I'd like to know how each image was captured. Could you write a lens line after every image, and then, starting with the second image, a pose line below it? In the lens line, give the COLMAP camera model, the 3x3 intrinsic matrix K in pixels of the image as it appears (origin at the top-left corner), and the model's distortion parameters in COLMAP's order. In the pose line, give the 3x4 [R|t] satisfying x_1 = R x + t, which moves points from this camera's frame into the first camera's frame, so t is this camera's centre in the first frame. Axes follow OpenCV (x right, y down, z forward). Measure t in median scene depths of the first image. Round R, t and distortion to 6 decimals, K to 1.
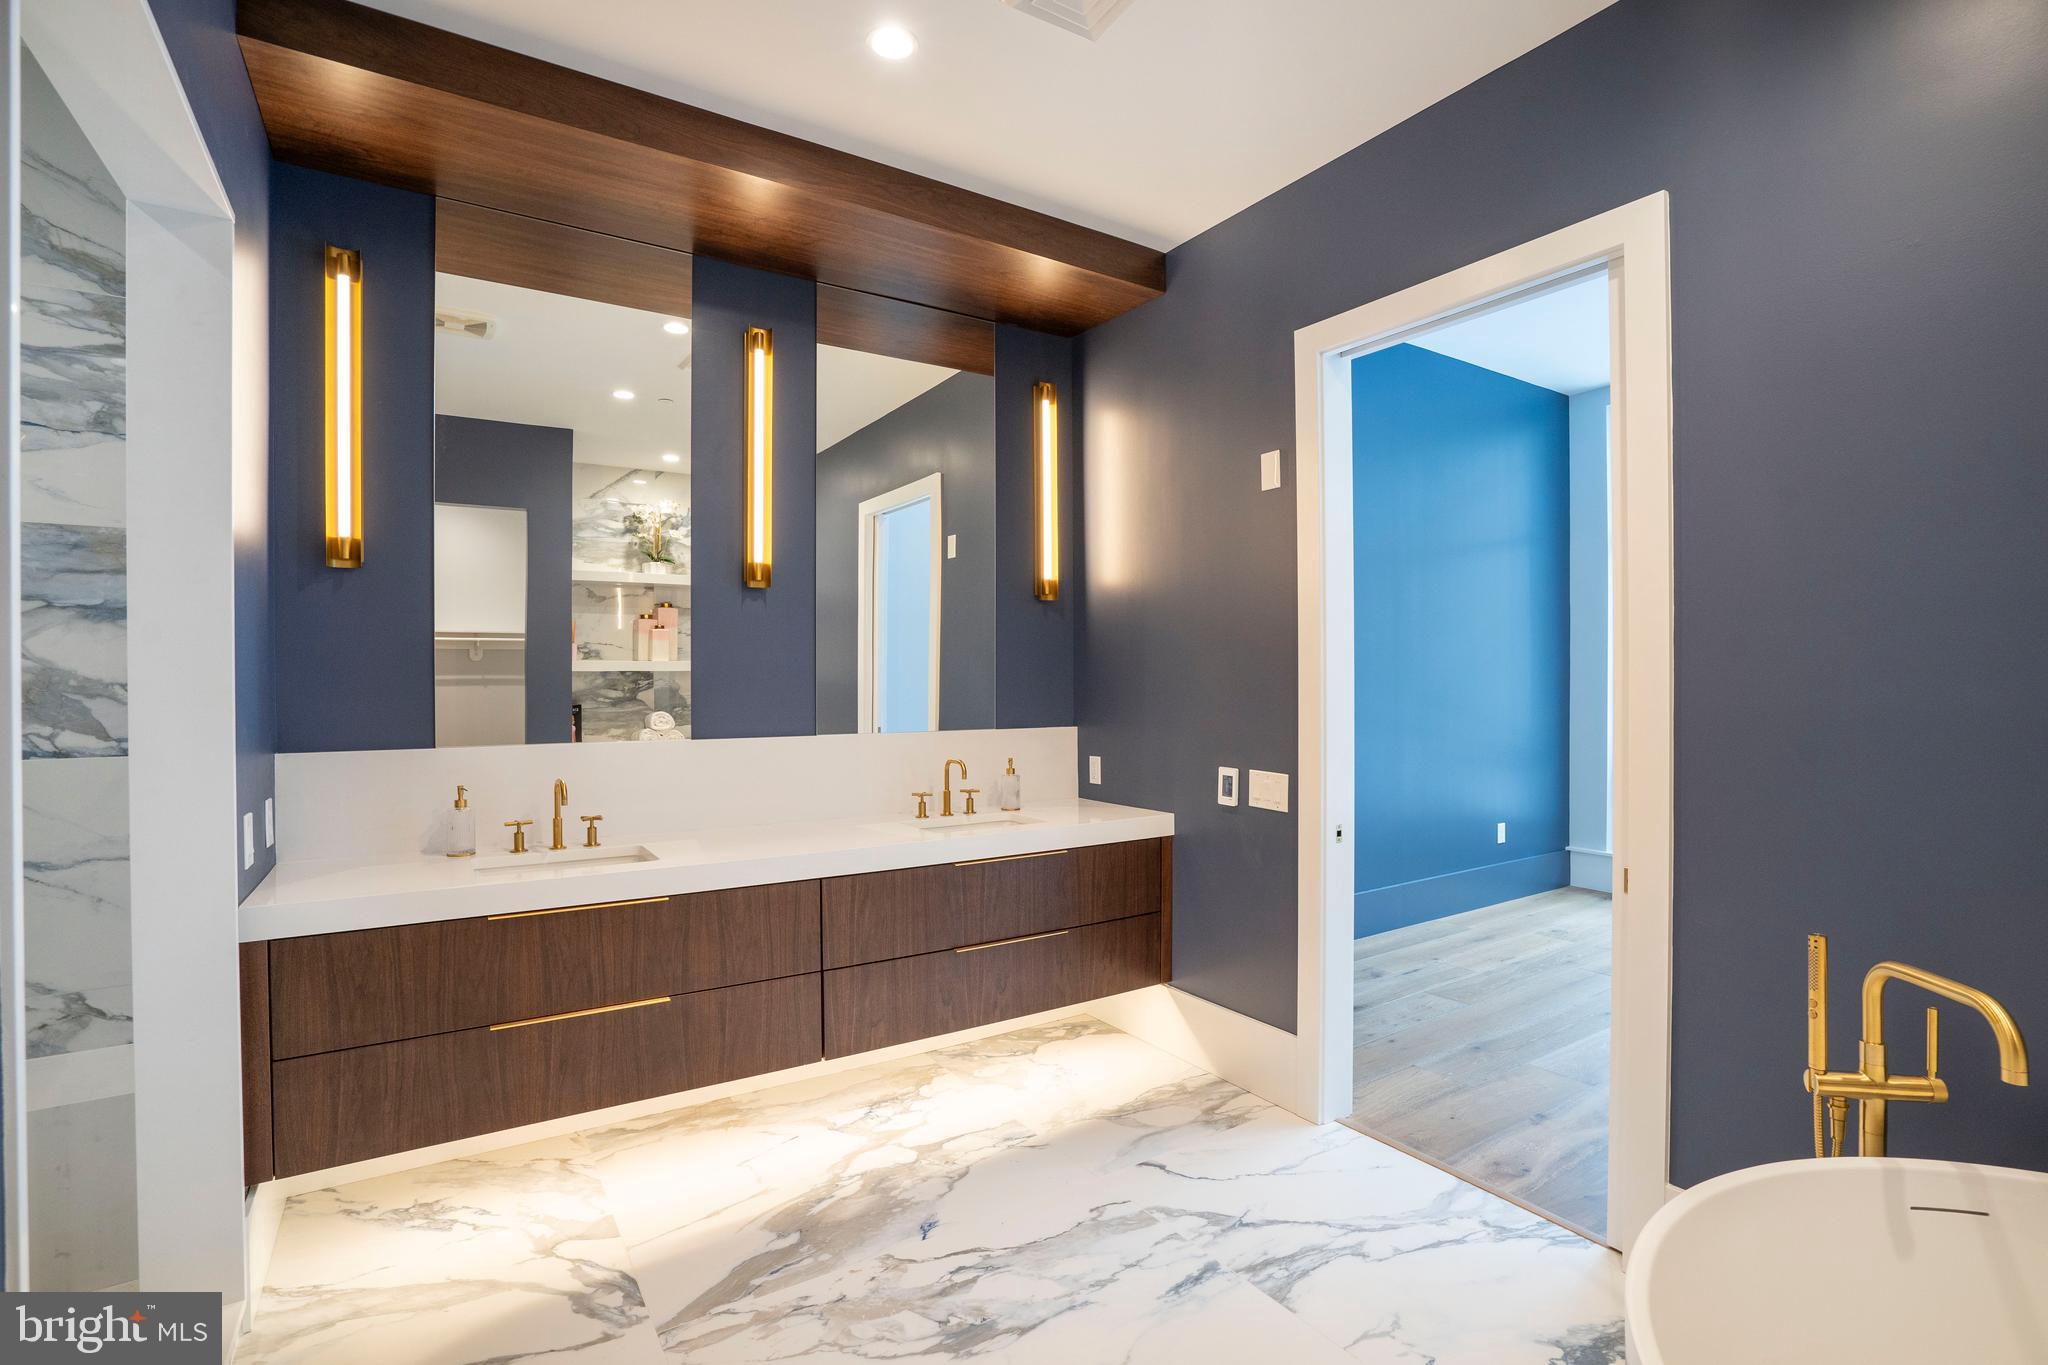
lens RADIAL K [[937.5, 0, 1027.6], [0, 937.5, 678.9], [0, 0, 1]] dist [-0.037836, 0.000895]
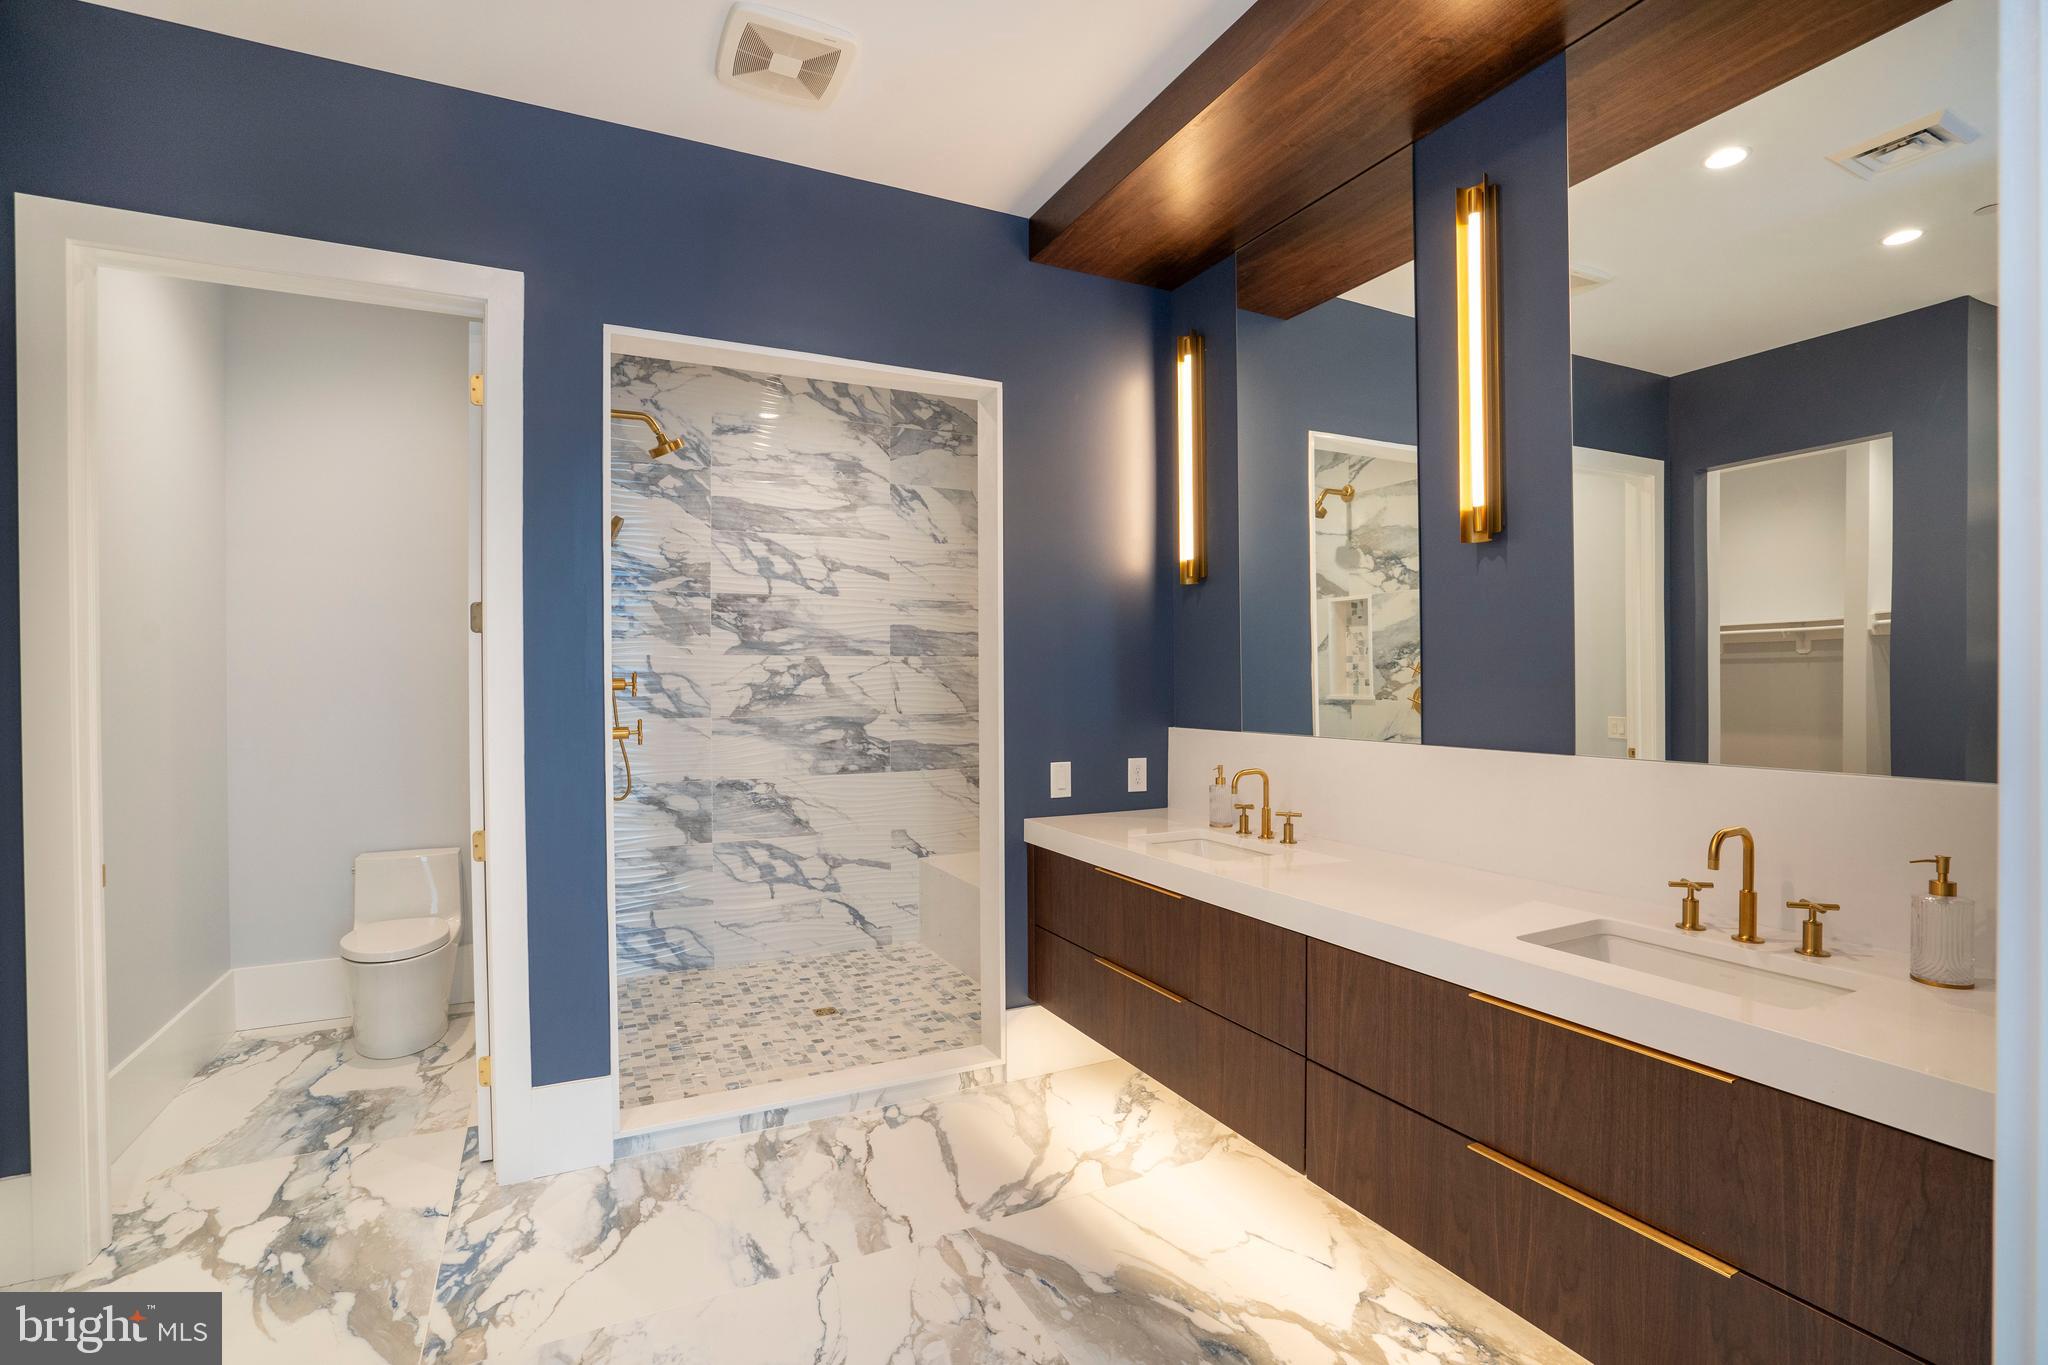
lens RADIAL K [[937.5, 0, 1026.0], [0, 937.5, 693.1], [0, 0, 1]] dist [-0.037836, 0.000895]
pose [[-0.106429, 0.016599, -0.994182, 0.580442], [0.009187, 0.999834, 0.015710, 0.006901], [0.994278, -0.007461, -0.106563, 0.924241]]
